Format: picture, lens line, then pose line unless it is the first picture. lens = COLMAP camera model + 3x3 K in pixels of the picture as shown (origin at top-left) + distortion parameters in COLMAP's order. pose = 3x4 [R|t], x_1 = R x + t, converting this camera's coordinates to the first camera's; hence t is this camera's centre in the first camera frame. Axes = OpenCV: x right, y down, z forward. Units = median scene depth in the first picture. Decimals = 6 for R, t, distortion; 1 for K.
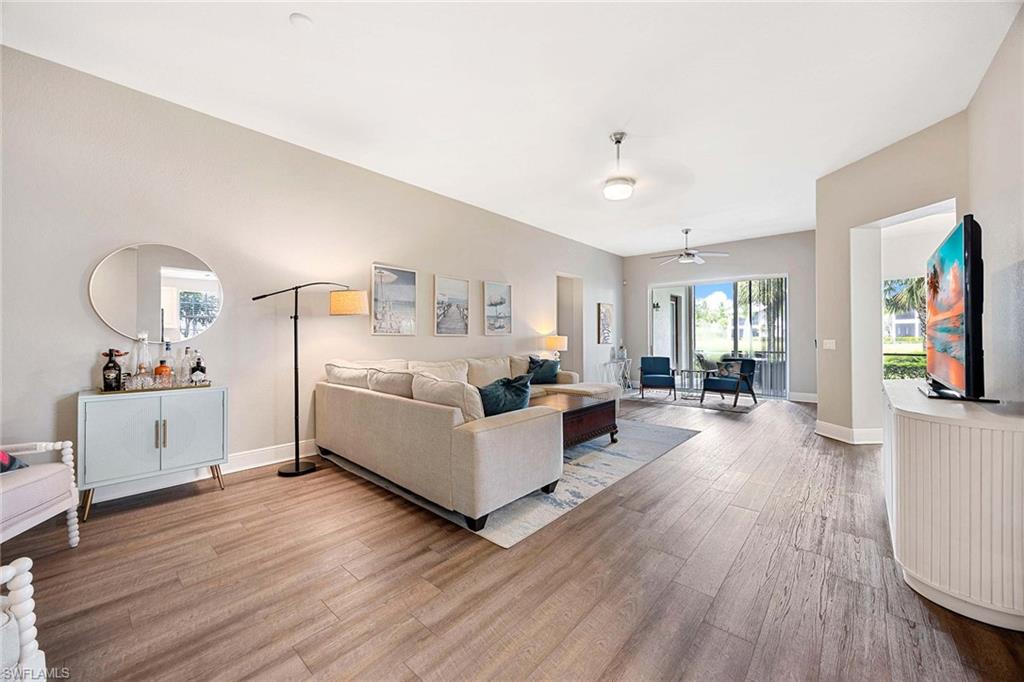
lens RADIAL K [[384.3, 0, 511.6], [0, 384.3, 333.6], [0, 0, 1]] dist [-0.001313, 0.000247]
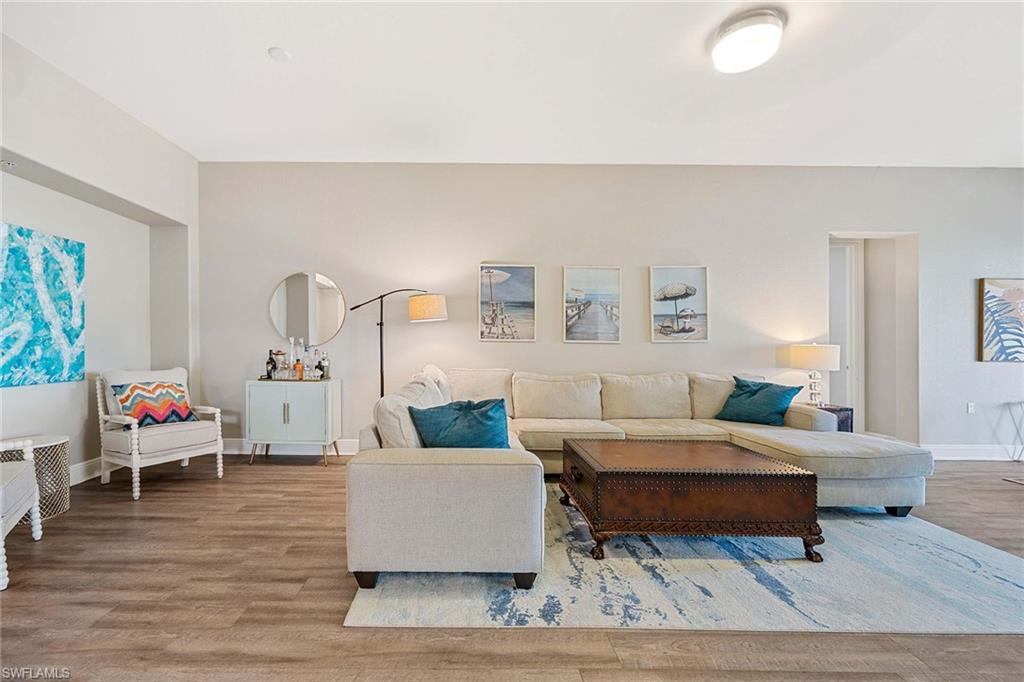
lens RADIAL K [[415.5, 0, 512.0], [0, 415.5, 345.8], [0, 0, 1]] dist [-0.001899, -0.000235]
pose [[0.664520, 0.008427, -0.747223, 0.434057], [-0.001639, 0.999950, 0.009819, 0.005157], [0.747268, -0.005300, 0.664501, 0.387333]]
